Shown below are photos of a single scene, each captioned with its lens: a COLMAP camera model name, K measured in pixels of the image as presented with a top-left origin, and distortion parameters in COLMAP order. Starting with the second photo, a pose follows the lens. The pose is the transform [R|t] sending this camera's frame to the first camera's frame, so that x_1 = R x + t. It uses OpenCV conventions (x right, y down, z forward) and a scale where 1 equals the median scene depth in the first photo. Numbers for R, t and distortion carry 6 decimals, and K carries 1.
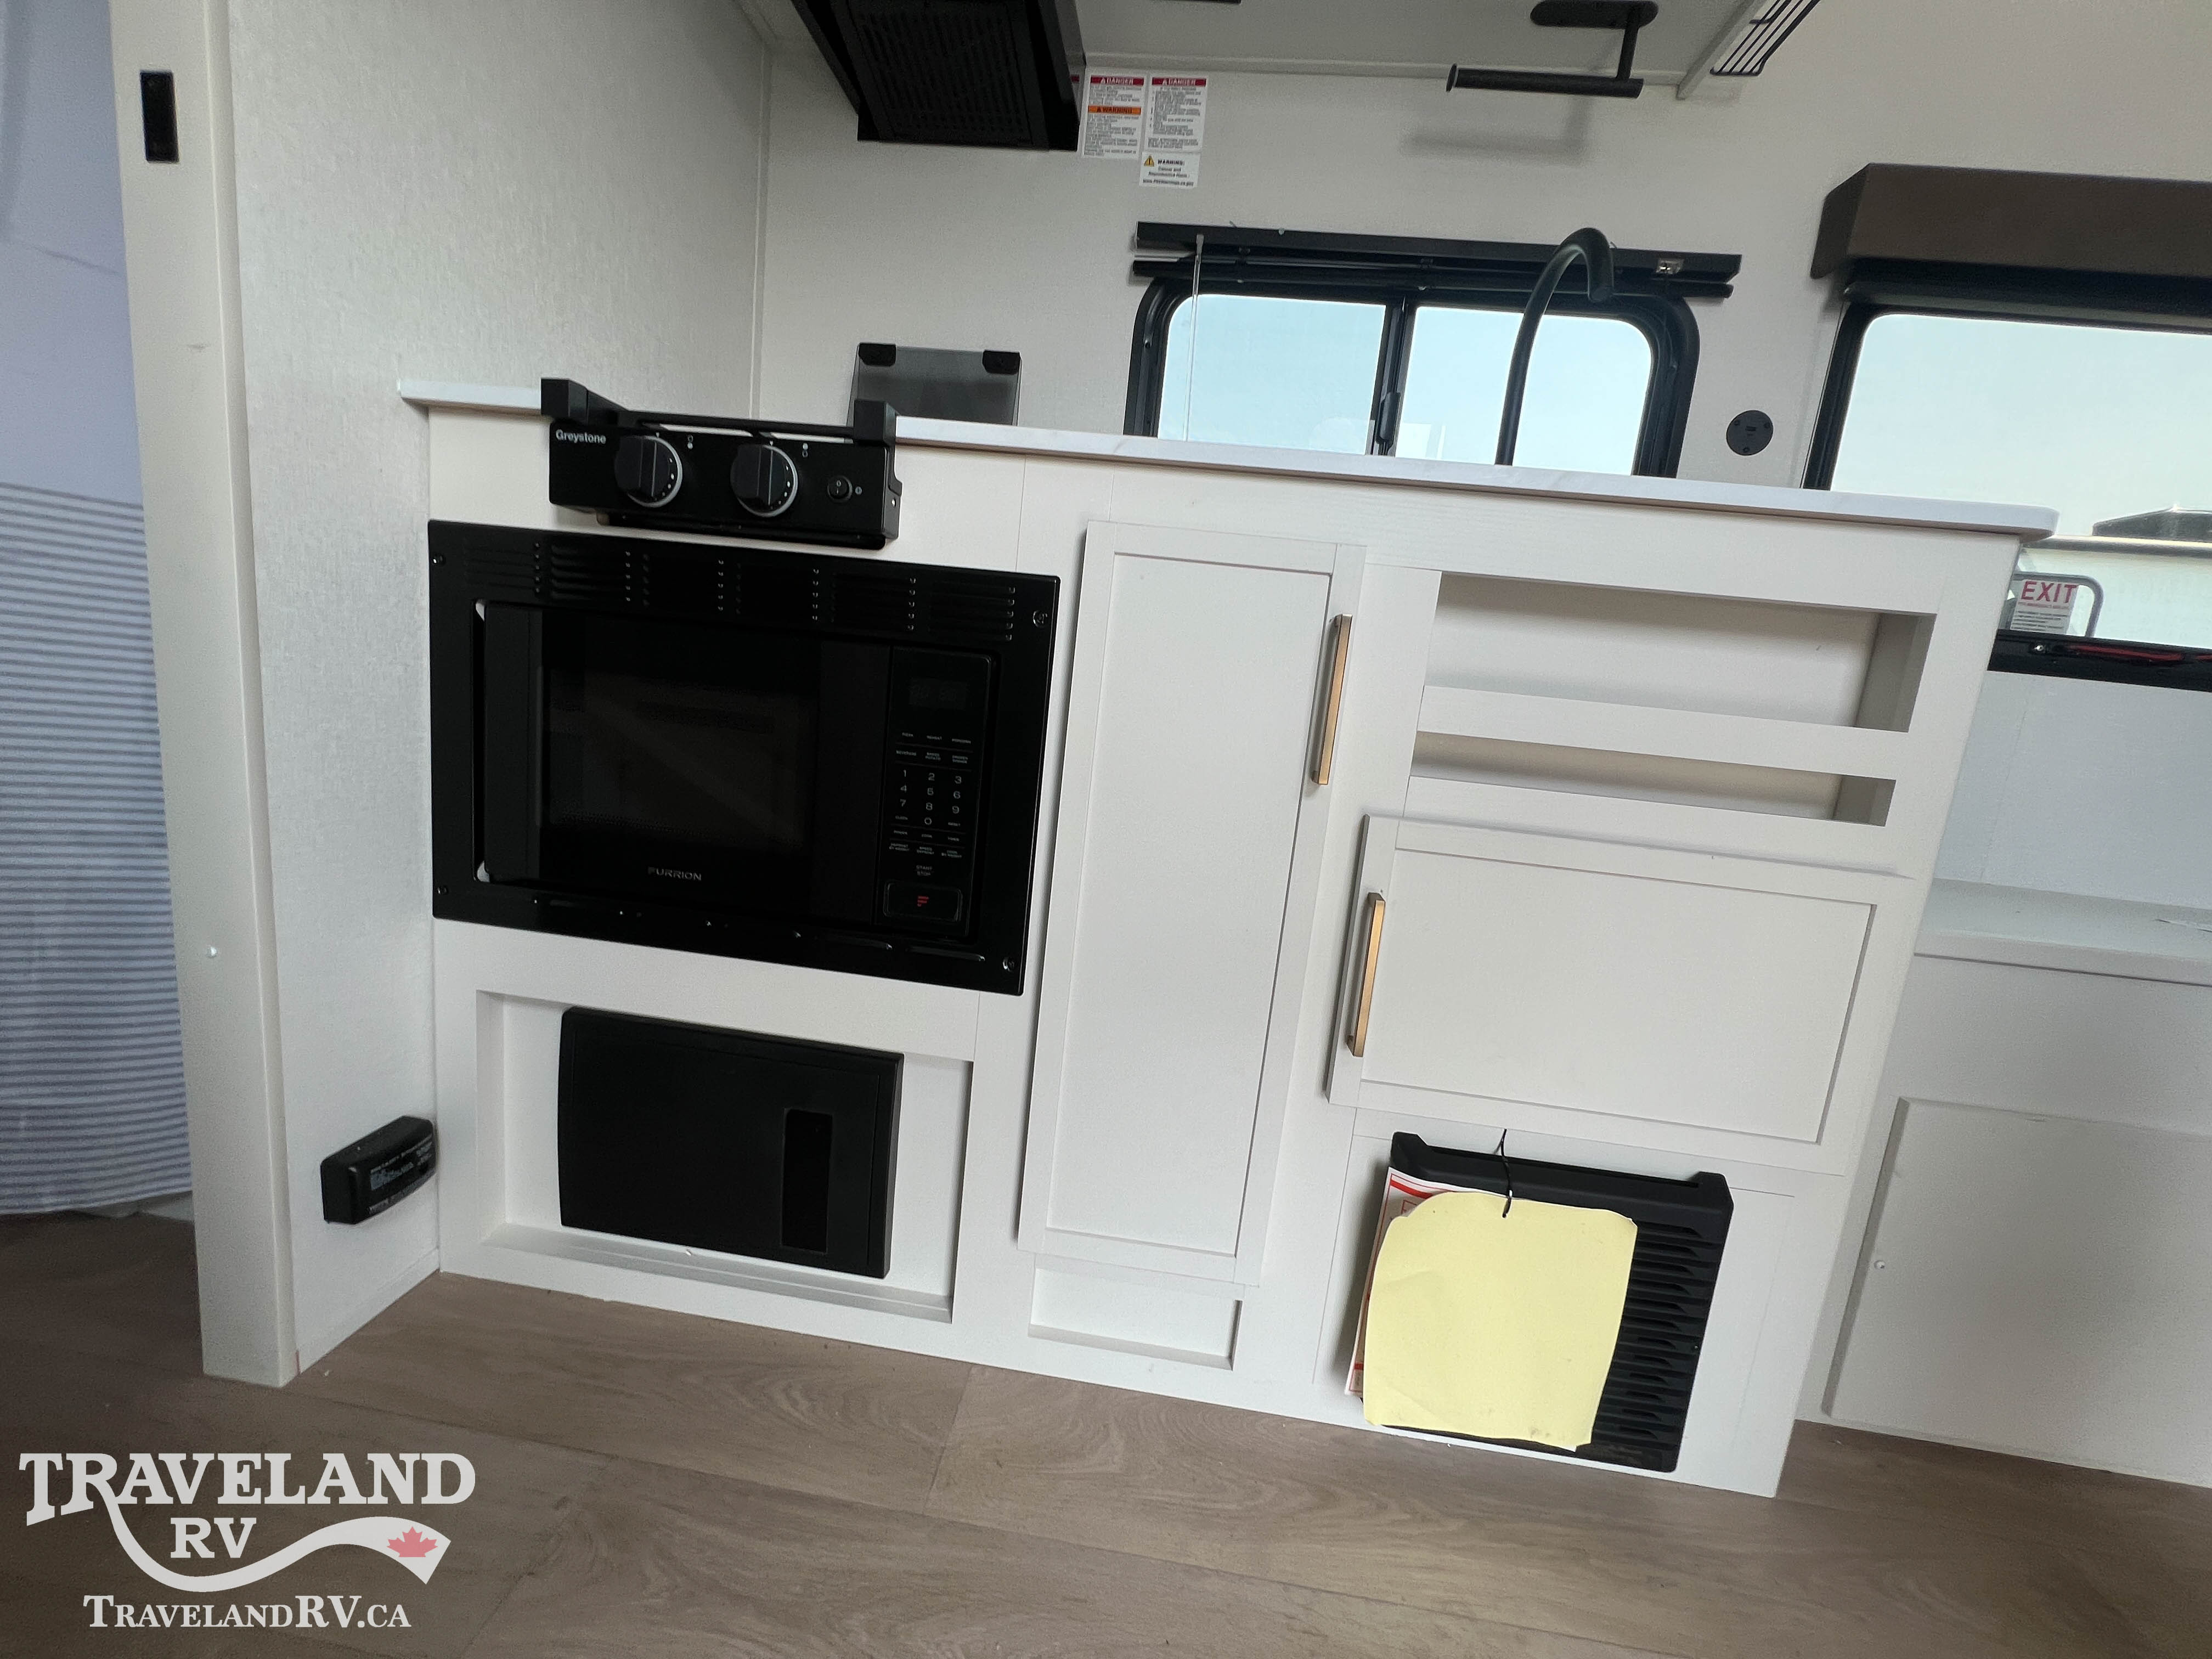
lens RADIAL K [[882.5, 0, 1106.0], [0, 882.5, 829.5], [0, 0, 1]] dist [-0.001197, 0.000158]
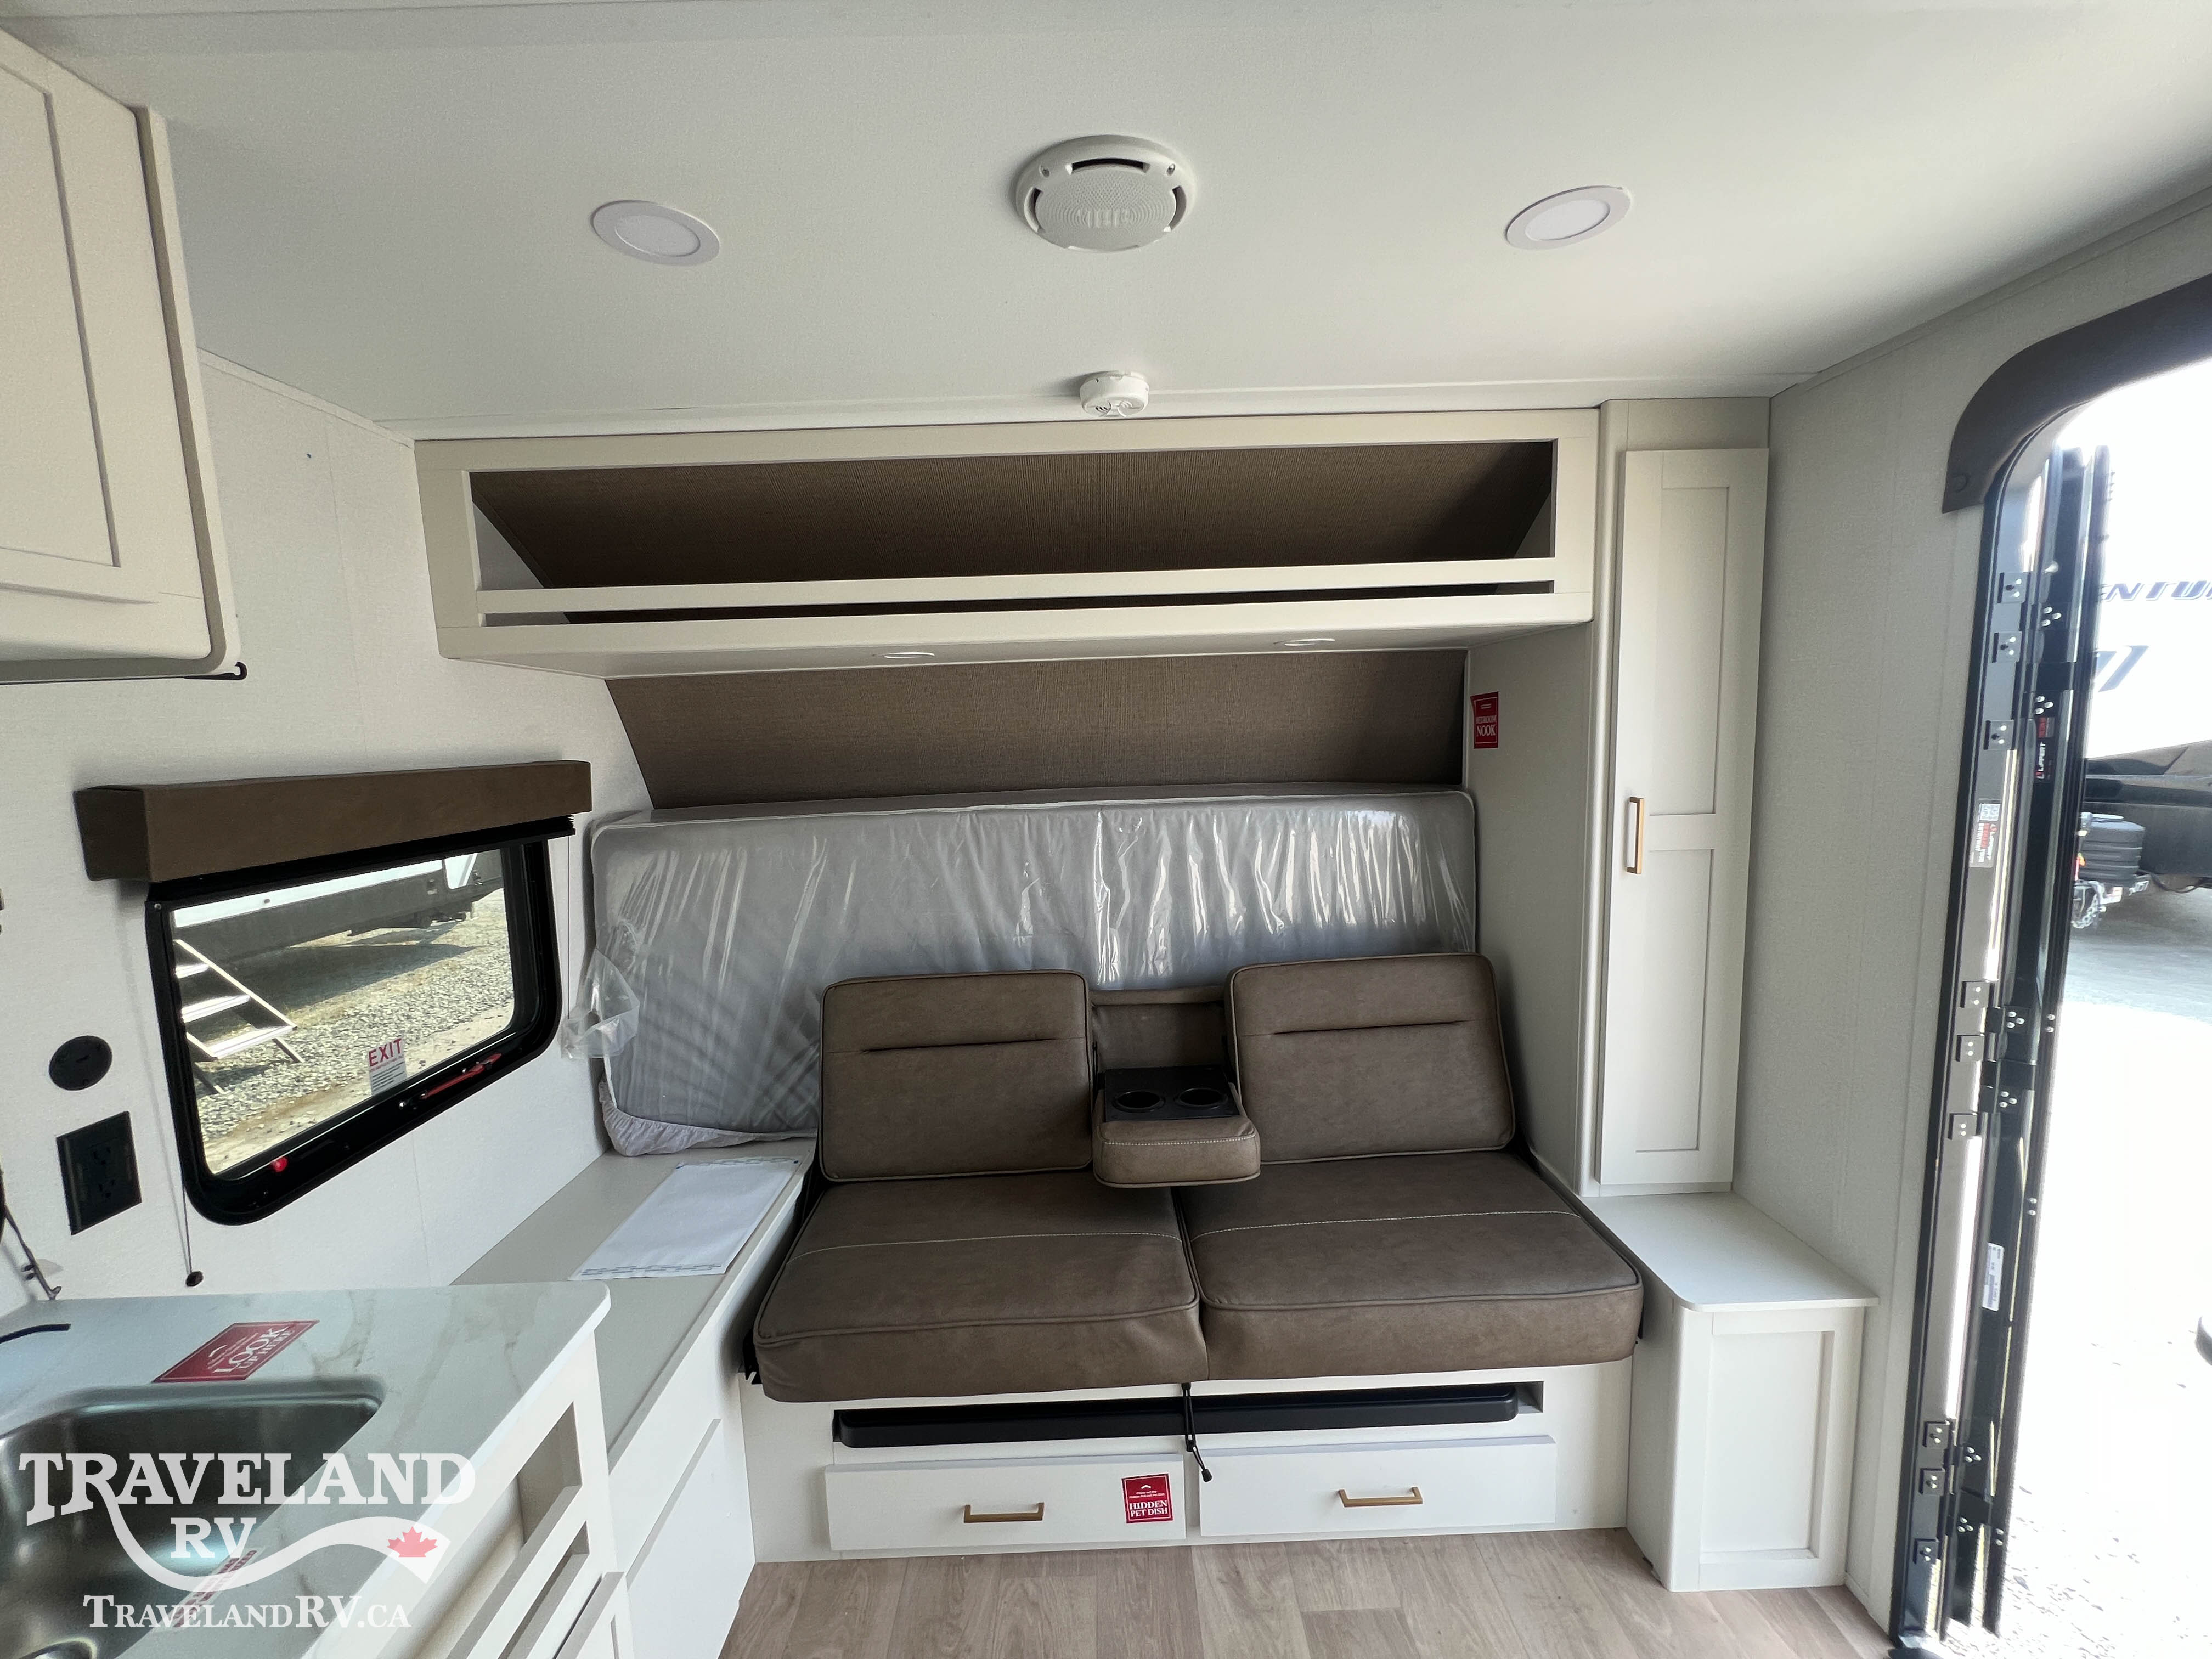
lens RADIAL K [[886.9, 0, 1104.8], [0, 886.9, 826.7], [0, 0, 1]] dist [-0.001021, 0.000251]
pose [[-0.114859, -0.210291, 0.970868, -0.174990], [0.172711, 0.958224, 0.227985, -0.975553], [-0.978253, 0.193865, -0.073742, 0.142340]]
